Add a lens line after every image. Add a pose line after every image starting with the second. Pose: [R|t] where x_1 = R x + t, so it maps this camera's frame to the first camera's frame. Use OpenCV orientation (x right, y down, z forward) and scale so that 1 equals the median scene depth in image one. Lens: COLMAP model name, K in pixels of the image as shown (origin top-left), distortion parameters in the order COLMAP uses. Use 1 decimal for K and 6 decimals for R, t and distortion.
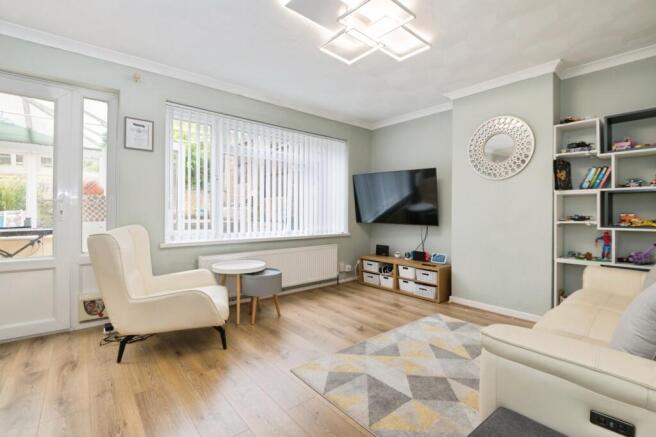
lens RADIAL K [[301.0, 0, 323.9], [0, 301.0, 212.9], [0, 0, 1]] dist [-0.016262, -0.003157]
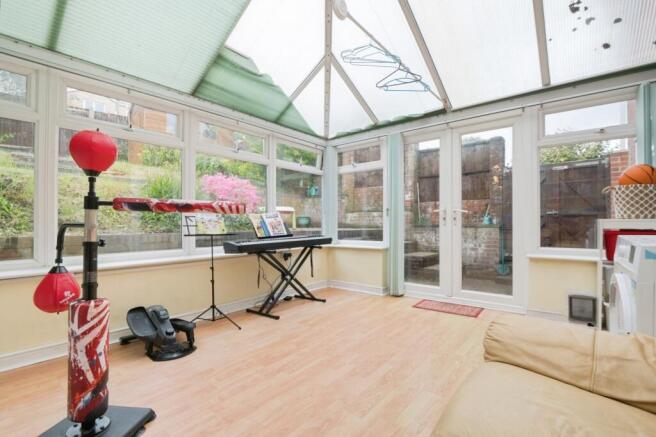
lens RADIAL K [[301.0, 0, 337.1], [0, 301.0, 225.8], [0, 0, 1]] dist [-0.016262, -0.003157]
pose [[0.981539, -0.012115, 0.190876, -1.259061], [0.010987, 0.999915, 0.006970, 0.024695], [-0.190944, -0.004744, 0.981589, 0.296486]]
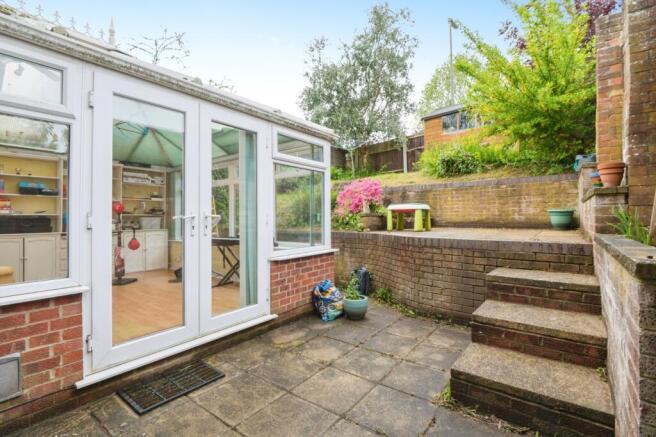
lens RADIAL K [[301.0, 0, 326.0], [0, 301.0, 216.6], [0, 0, 1]] dist [-0.016262, -0.003157]
pose [[0.225951, -0.015608, -0.974014, -0.063954], [0.008435, 0.999865, -0.014066, 0.002655], [0.974102, -0.005037, 0.226052, 1.219447]]
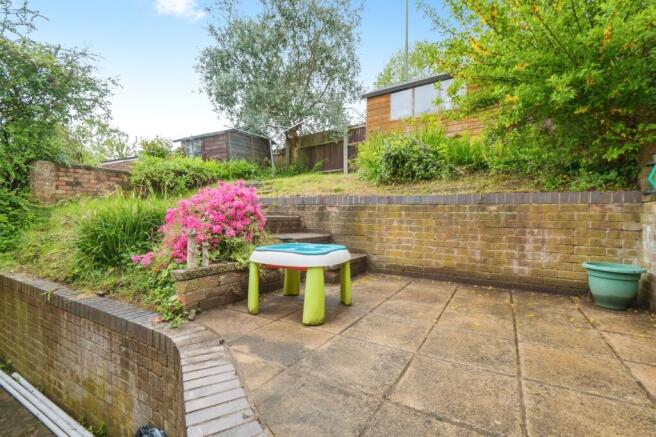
lens RADIAL K [[301.0, 0, 325.1], [0, 301.0, 215.8], [0, 0, 1]] dist [-0.016262, -0.003157]
pose [[0.359388, -0.003376, -0.933182, -0.704851], [-0.015279, 0.999838, -0.009501, -0.120858], [0.933063, 0.017673, 0.359278, 1.699901]]
